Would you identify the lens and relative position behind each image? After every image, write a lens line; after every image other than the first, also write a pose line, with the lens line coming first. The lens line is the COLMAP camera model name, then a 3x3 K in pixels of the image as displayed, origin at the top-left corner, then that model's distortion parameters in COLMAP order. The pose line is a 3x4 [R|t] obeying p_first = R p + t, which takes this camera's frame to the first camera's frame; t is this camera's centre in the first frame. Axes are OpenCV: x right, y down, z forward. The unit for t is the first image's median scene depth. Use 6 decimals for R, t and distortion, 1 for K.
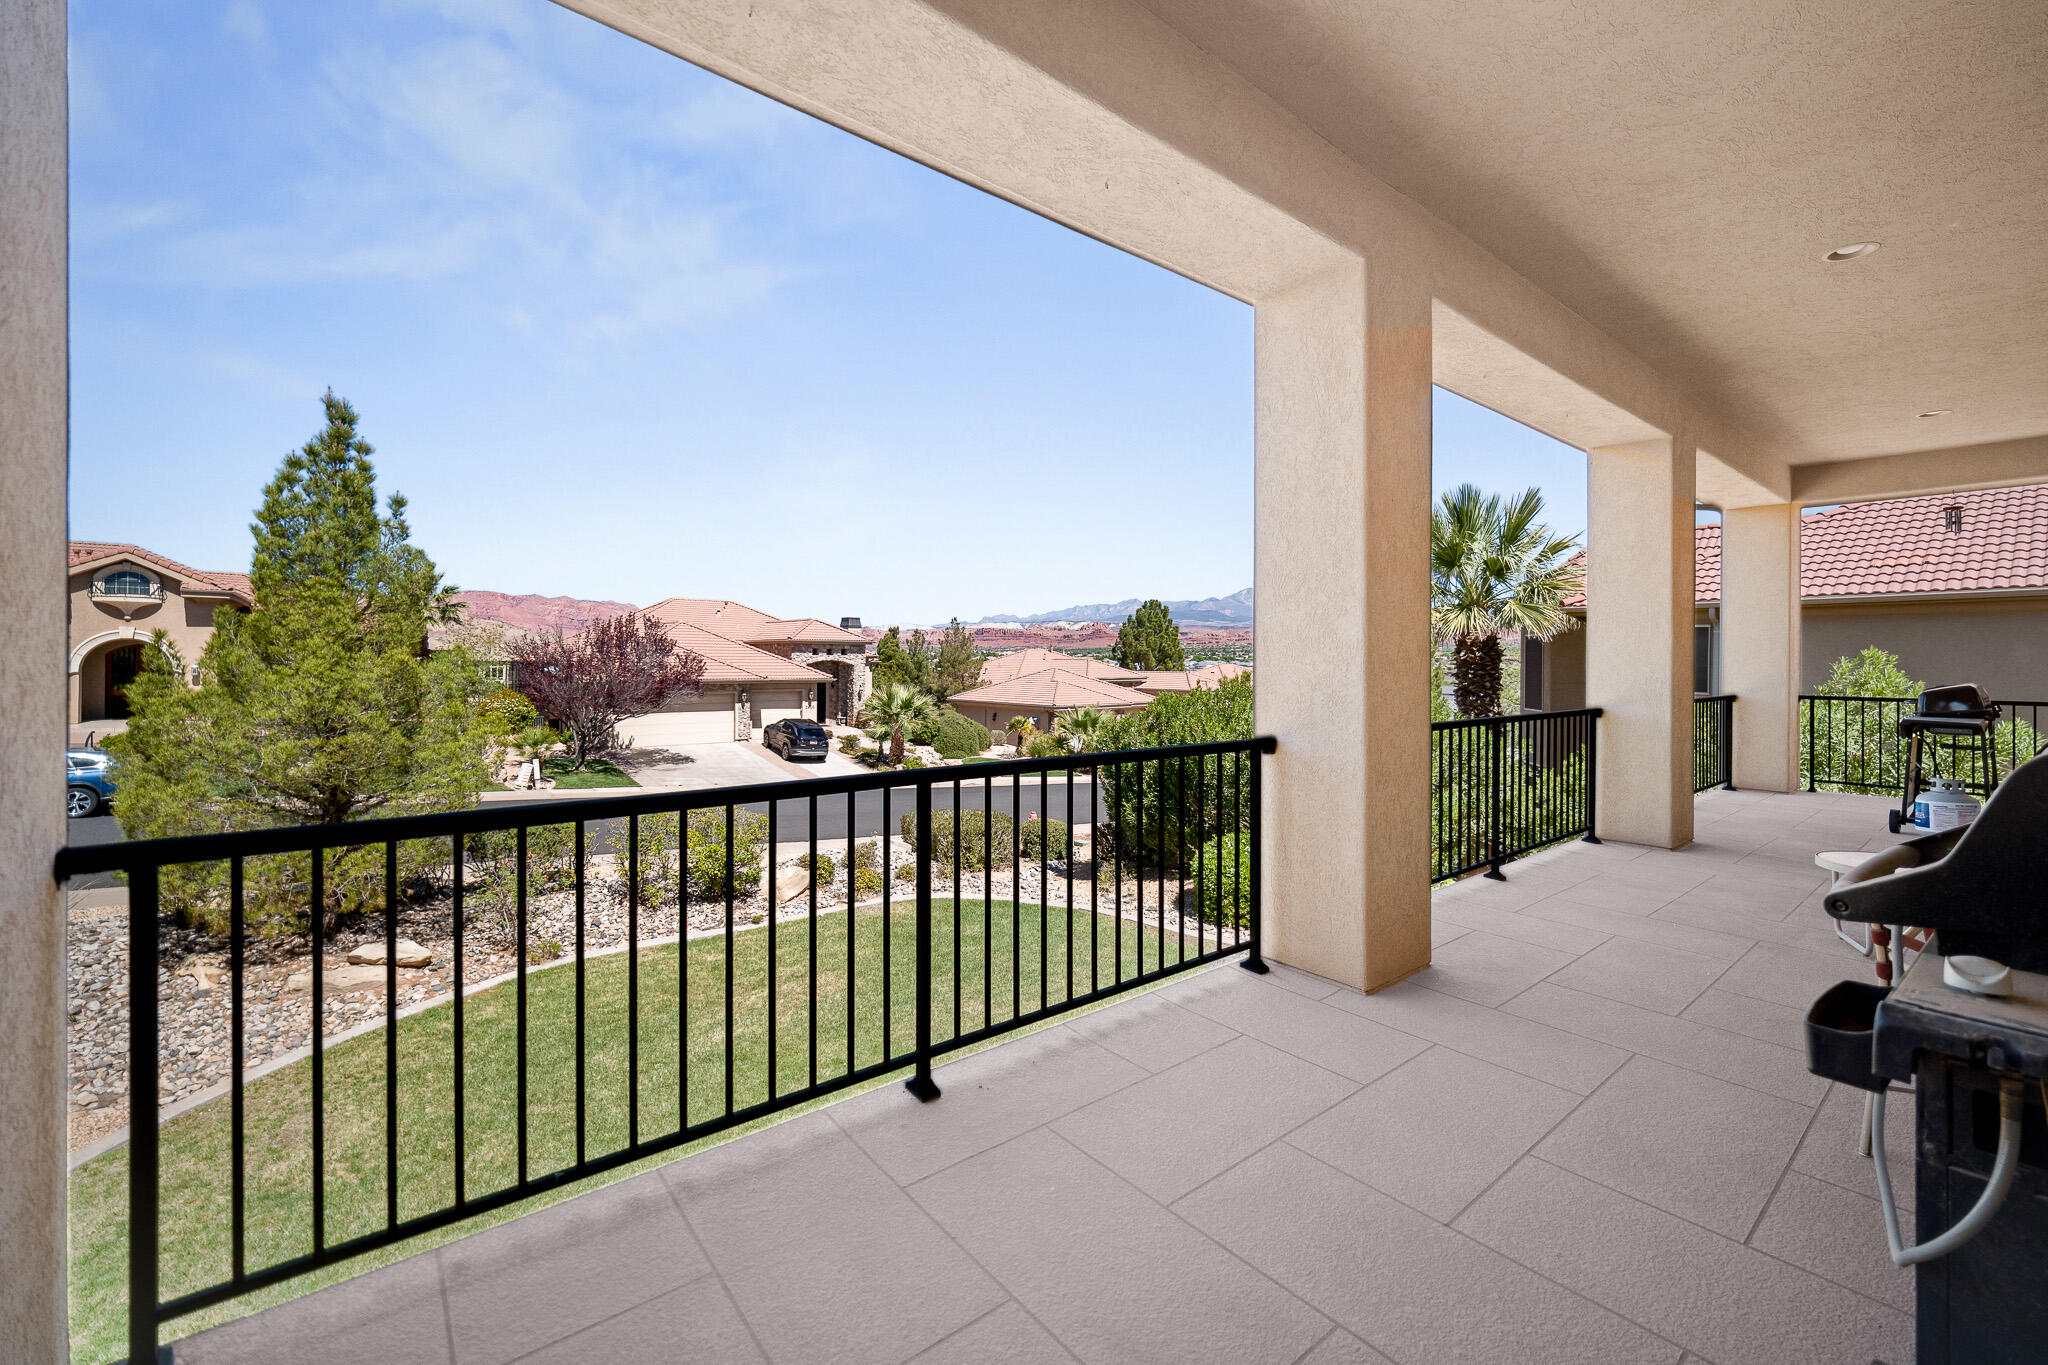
lens RADIAL K [[833.6, 0, 1036.8], [0, 833.6, 675.0], [0, 0, 1]] dist [-0.002361, 0.000197]
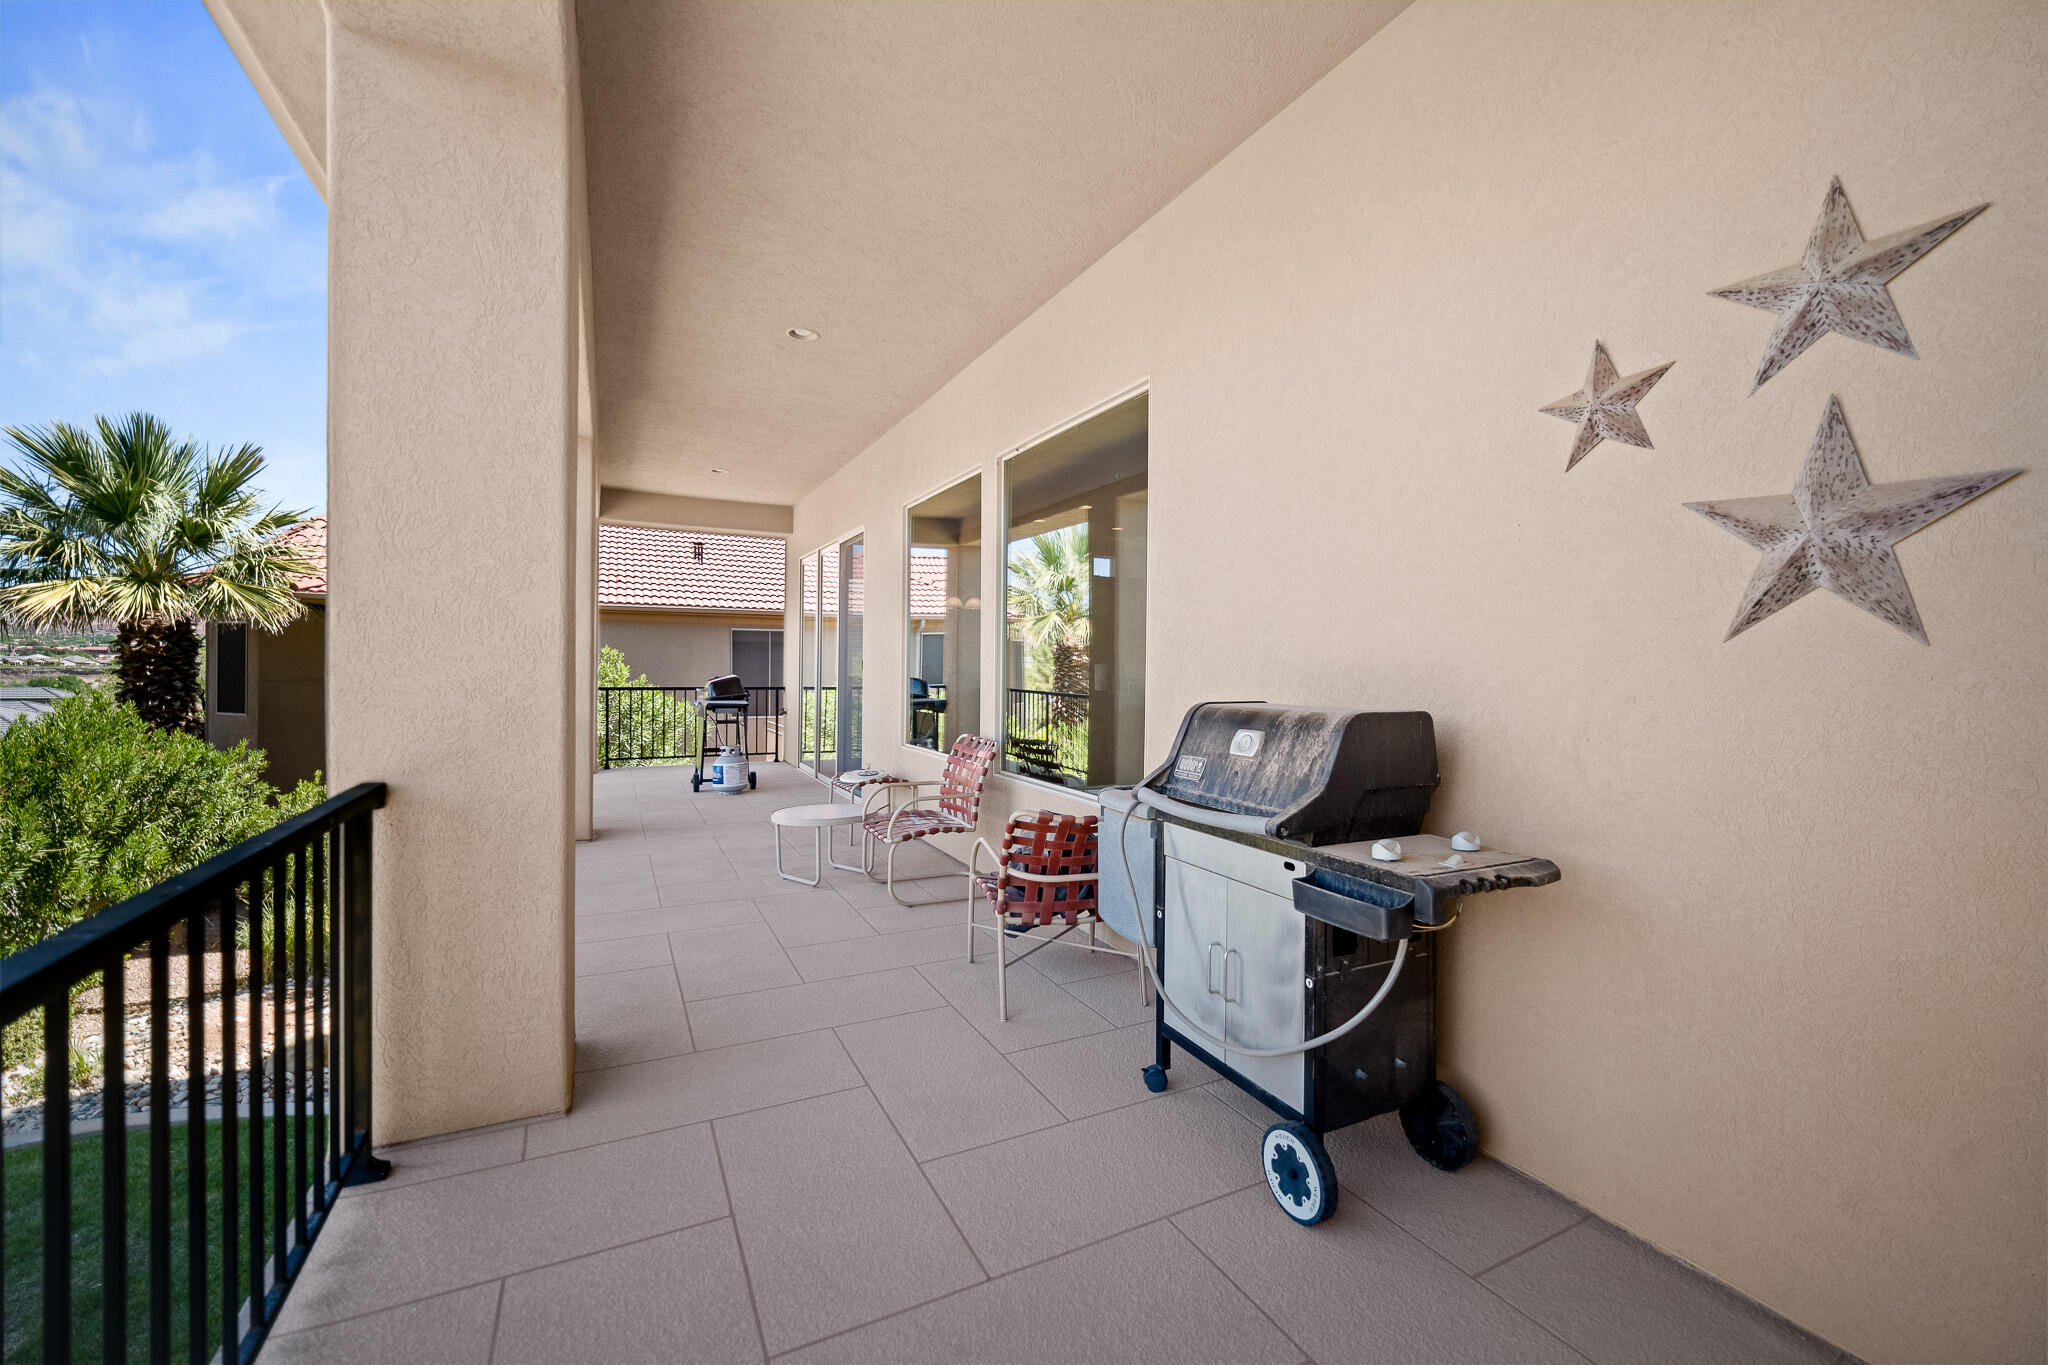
lens RADIAL K [[845.8, 0, 1038.2], [0, 845.8, 661.9], [0, 0, 1]] dist [-0.000073, 0.000268]
pose [[0.236550, -0.000035, 0.971619, -0.060676], [0.008693, 0.999960, -0.002080, -0.001661], [-0.971580, 0.008938, 0.236541, 0.117363]]
